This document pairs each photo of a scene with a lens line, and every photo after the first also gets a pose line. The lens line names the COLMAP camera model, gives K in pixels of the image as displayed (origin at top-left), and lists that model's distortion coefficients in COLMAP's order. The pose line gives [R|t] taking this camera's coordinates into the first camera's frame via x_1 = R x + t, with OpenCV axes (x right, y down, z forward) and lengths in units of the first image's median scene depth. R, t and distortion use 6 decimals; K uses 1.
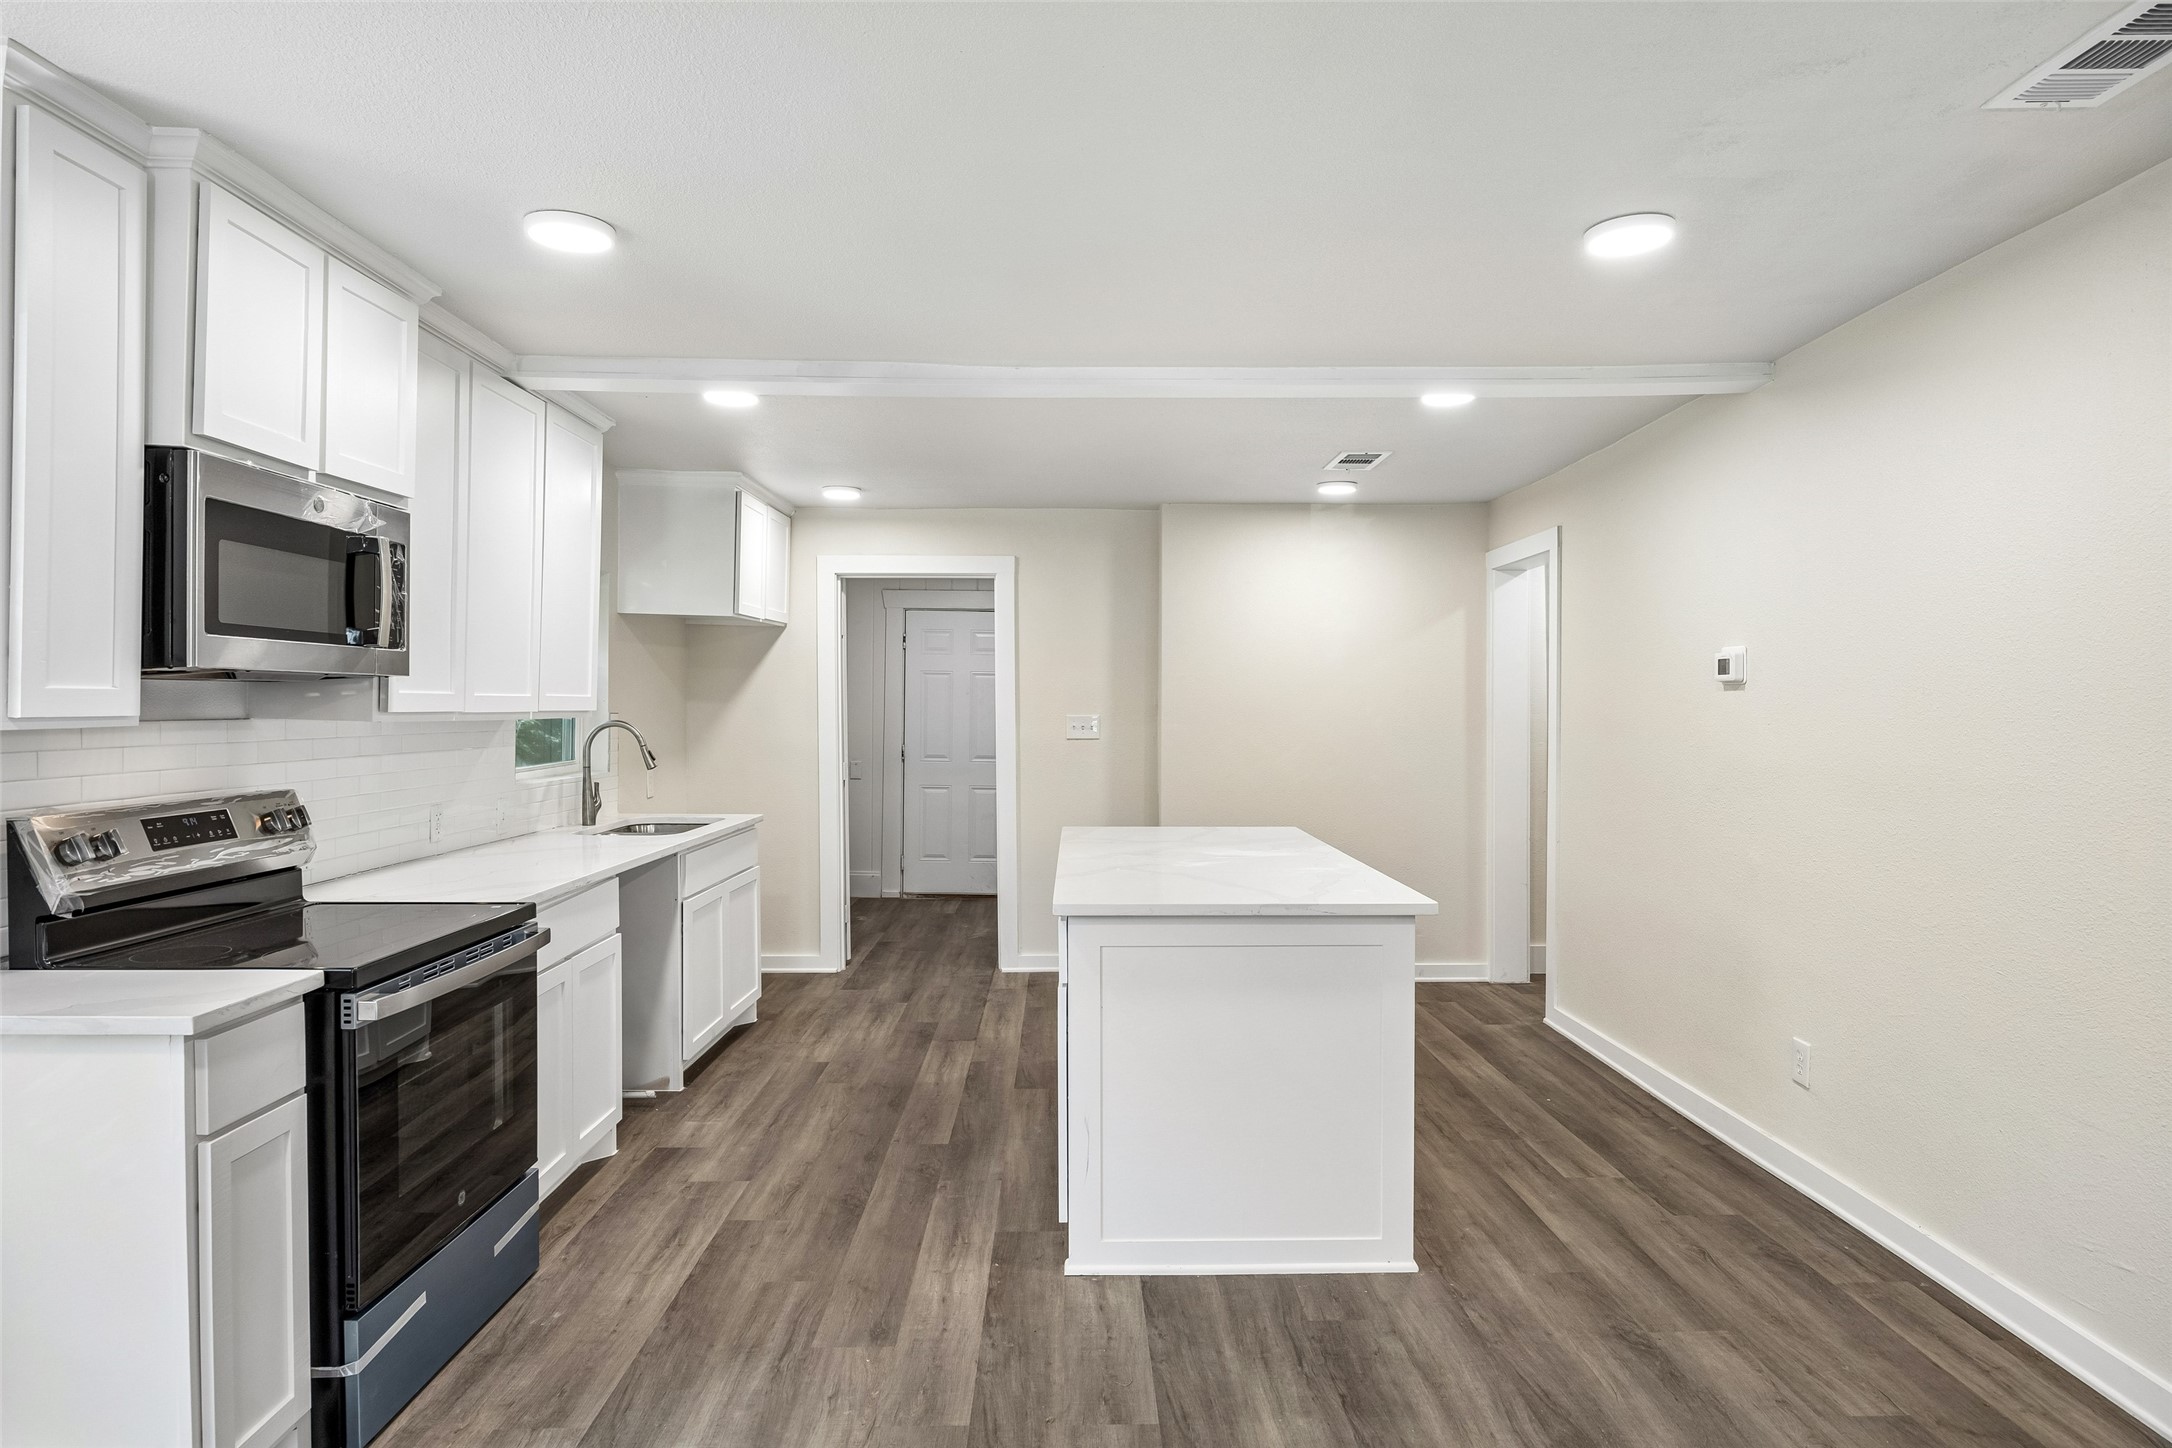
lens RADIAL K [[1245.6, 0, 1097.5], [0, 1245.6, 729.0], [0, 0, 1]] dist [-0.009889, 0.002431]
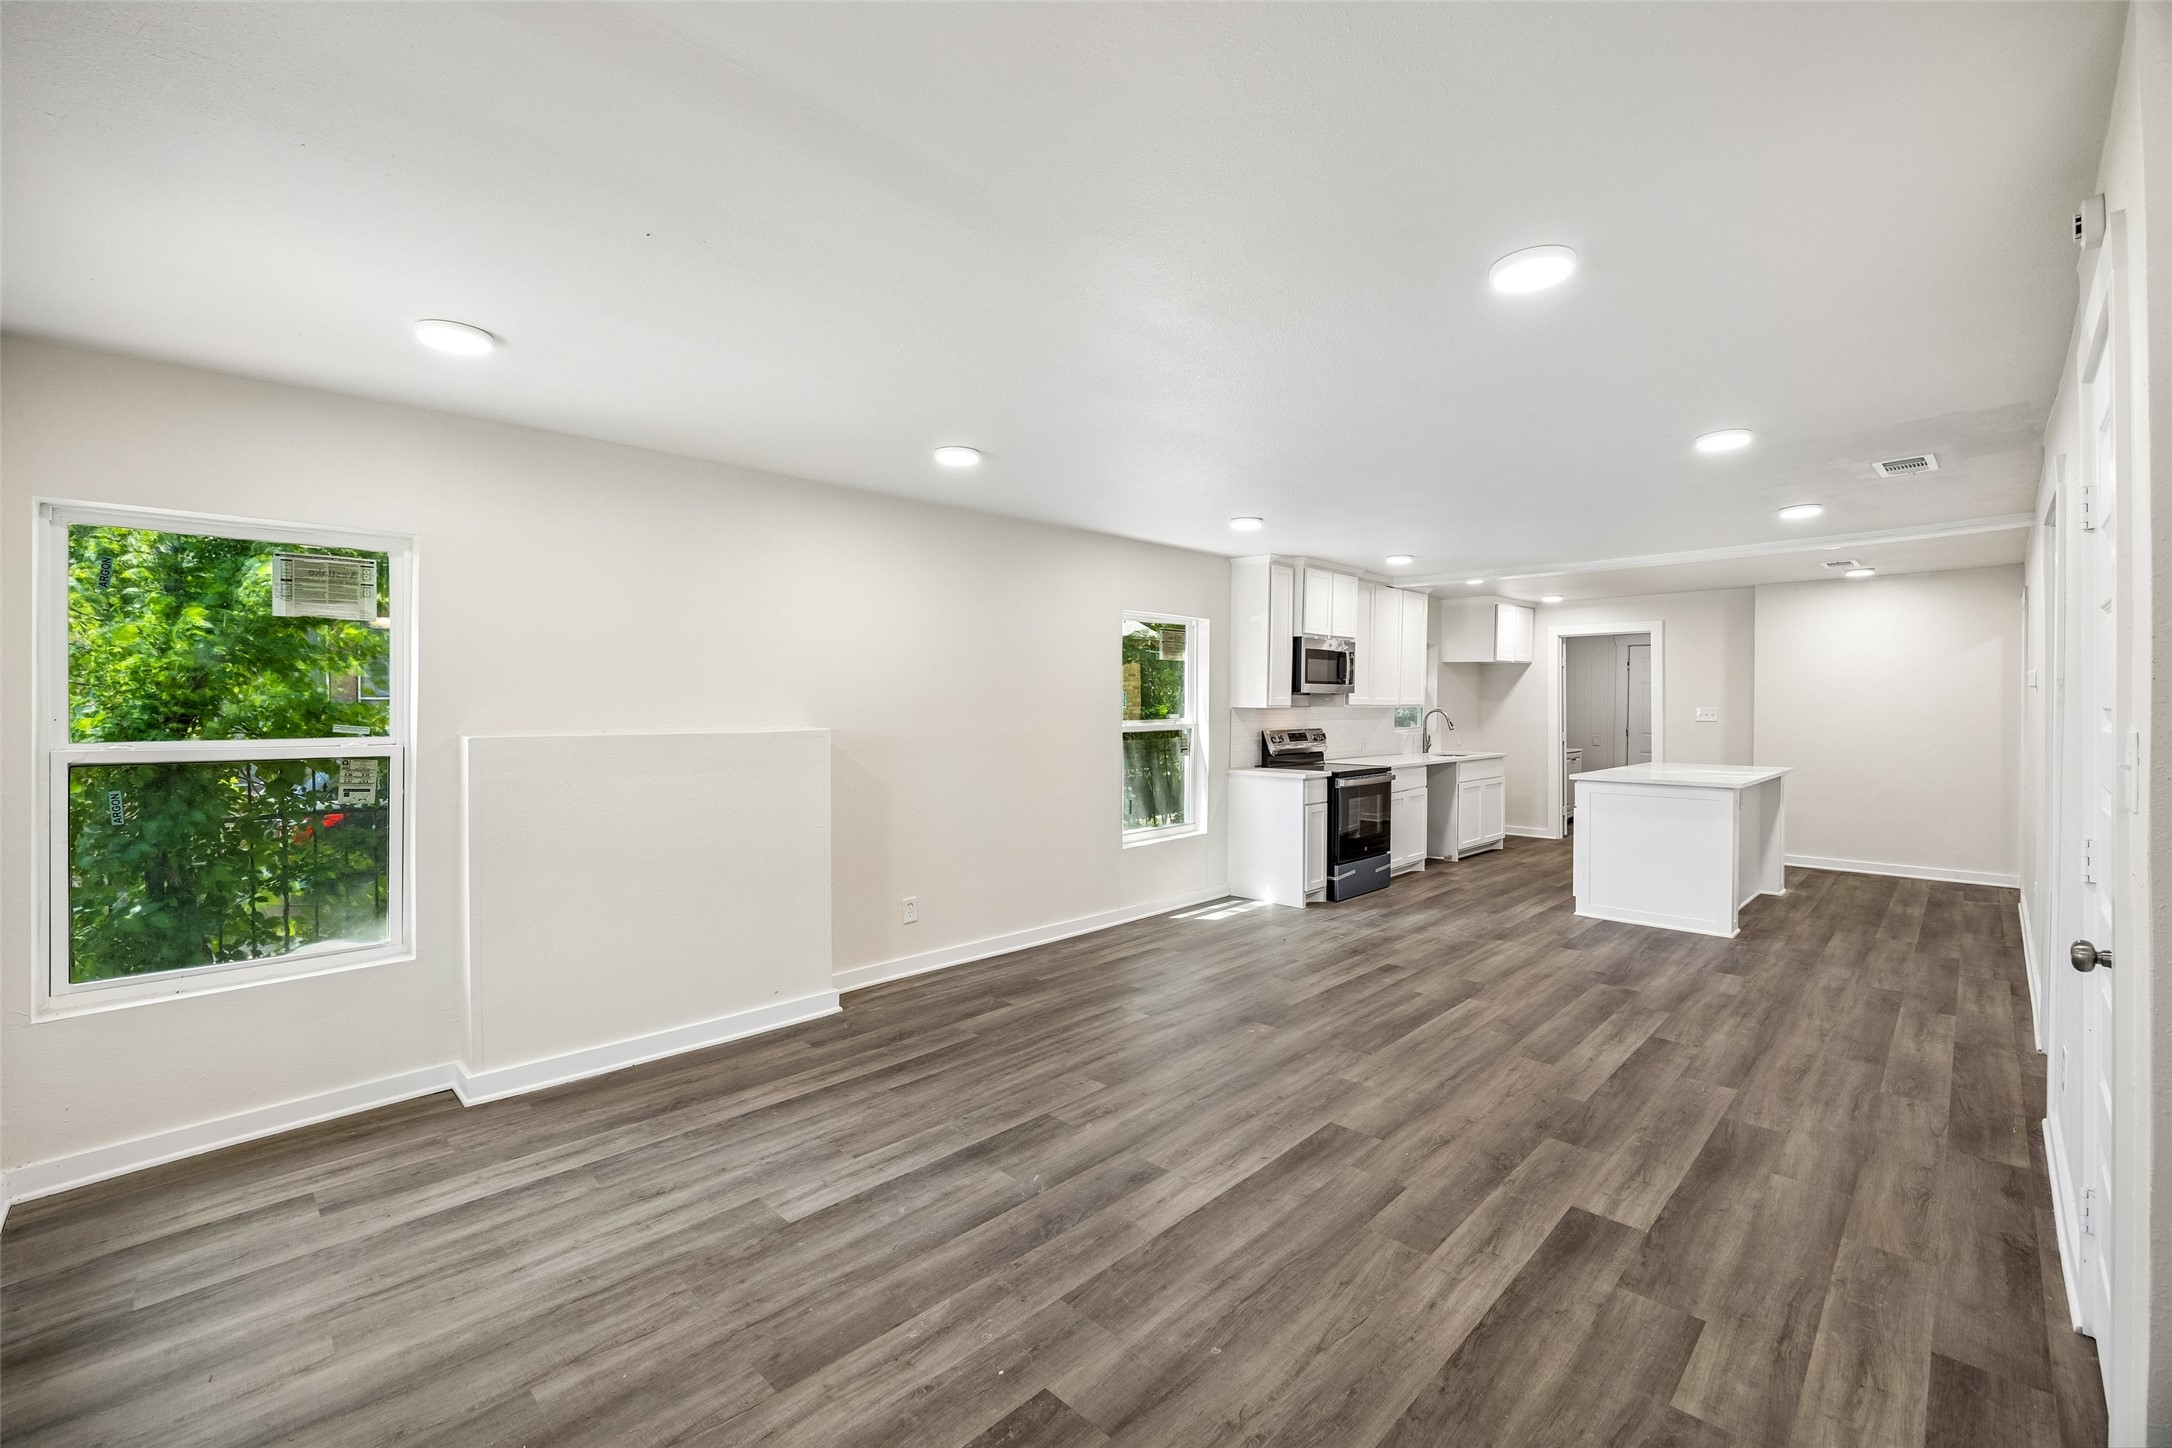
lens RADIAL K [[900.1, 0, 1089.4], [0, 900.1, 712.5], [0, 0, 1]] dist [-0.018075, 0.001141]
pose [[0.691281, 0.004371, -0.722573, 0.567611], [-0.011975, 0.999914, -0.005407, 0.024417], [0.722487, 0.012391, 0.691273, -0.958557]]
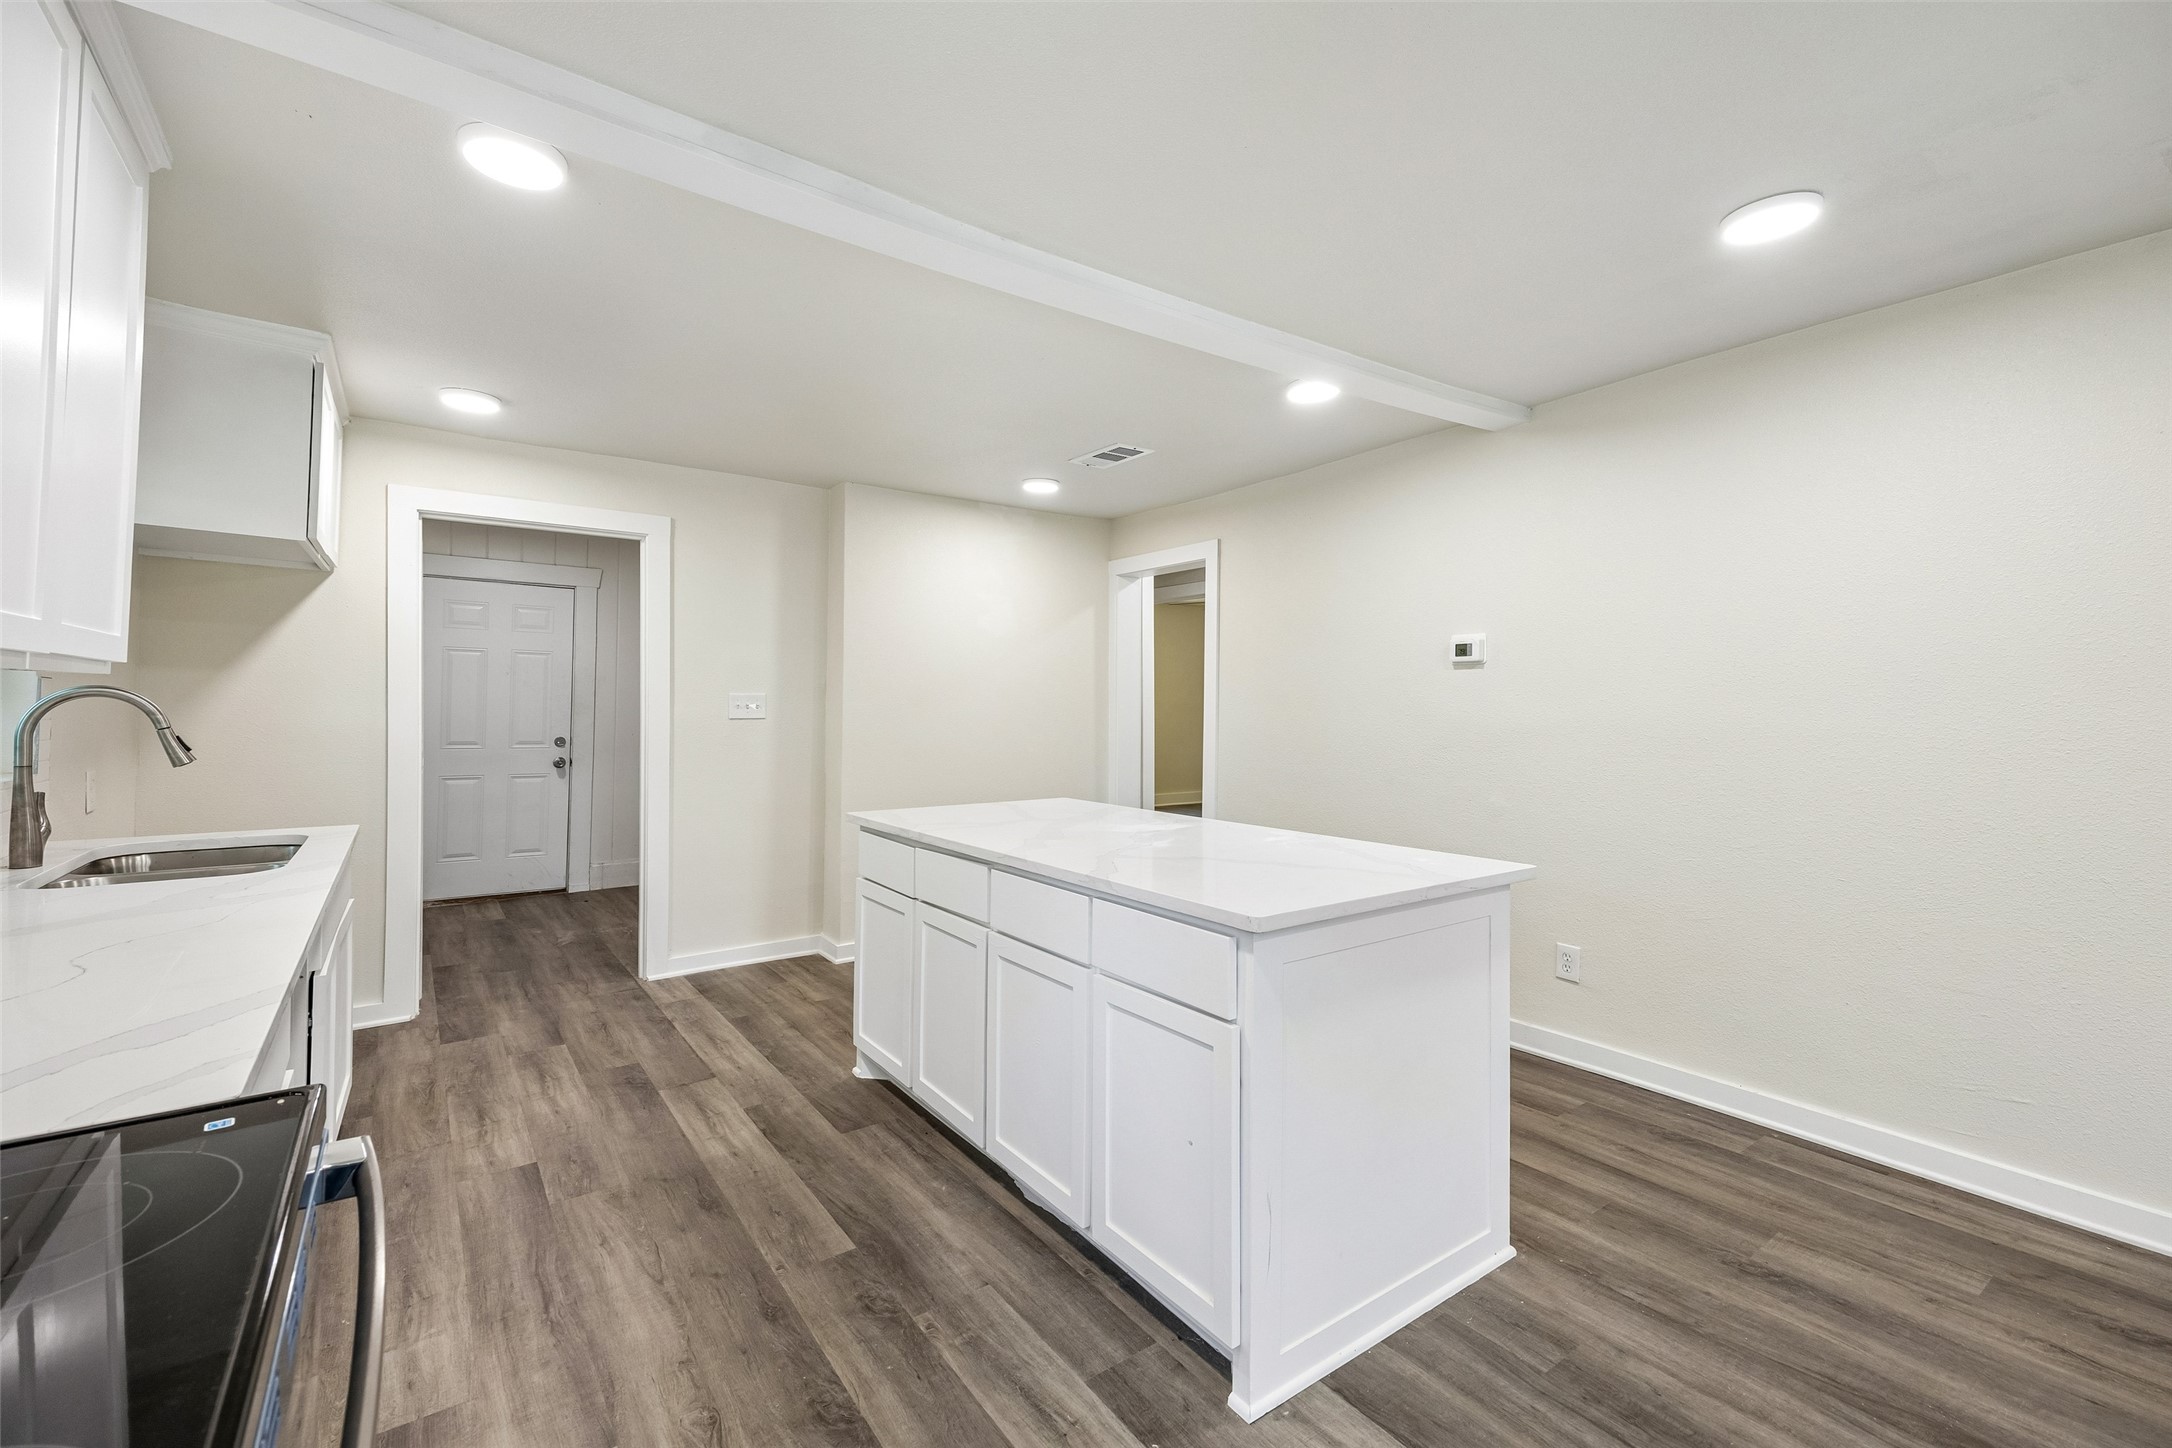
lens RADIAL K [[911.3, 0, 1099.6], [0, 911.3, 703.6], [0, 0, 1]] dist [0.021578, -0.002224]
pose [[0.816396, 0.004433, 0.577476, -0.369712], [0.006542, 0.999835, -0.016924, 0.018722], [-0.577456, 0.017594, 0.816232, 0.527905]]
